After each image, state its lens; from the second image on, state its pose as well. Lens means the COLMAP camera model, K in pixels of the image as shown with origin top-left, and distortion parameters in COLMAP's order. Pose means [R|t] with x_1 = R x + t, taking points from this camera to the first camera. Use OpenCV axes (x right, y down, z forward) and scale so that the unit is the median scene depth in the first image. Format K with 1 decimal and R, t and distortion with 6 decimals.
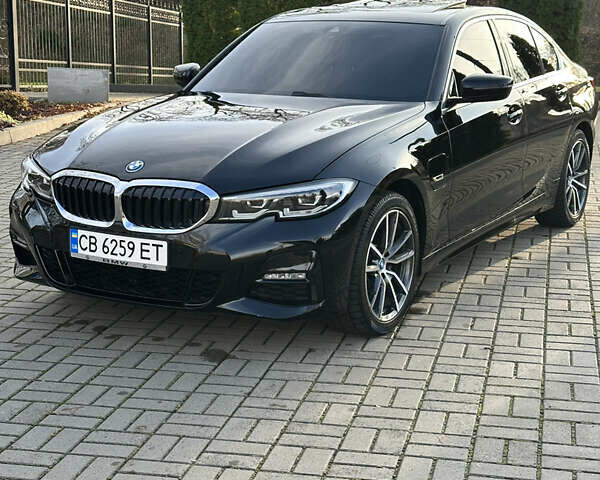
lens RADIAL K [[1177.7, 0, 300.0], [0, 1177.7, 240.0], [0, 0, 1]] dist [0.251814, -0.053525]
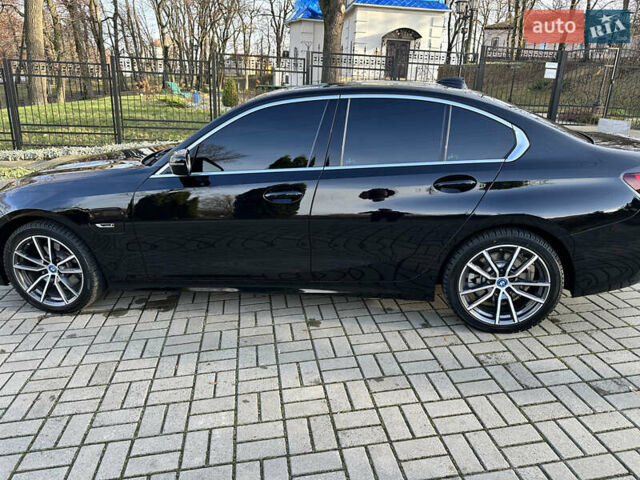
lens RADIAL K [[460.1, 0, 320.0], [0, 460.1, 240.0], [0, 0, 1]] dist [-0.004122, -0.002928]
pose [[0.360981, 0.299637, -0.883125, 0.755031], [-0.158502, 0.952912, 0.258527, -0.237480], [0.919005, 0.046653, 0.391476, 1.181628]]
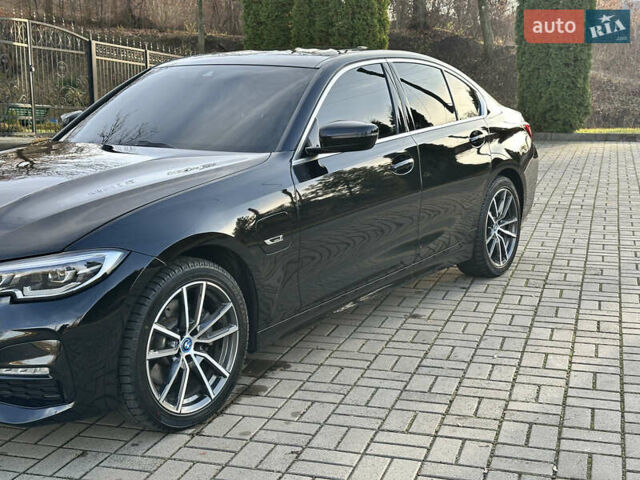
lens RADIAL K [[951.6, 0, 320.0], [0, 951.6, 240.0], [0, 0, 1]] dist [0.169425, 0.000090]
pose [[0.996419, 0.004547, -0.084426, 0.243415], [-0.005360, 0.999941, -0.009400, -0.053543], [0.084379, 0.009818, 0.996385, 0.350215]]
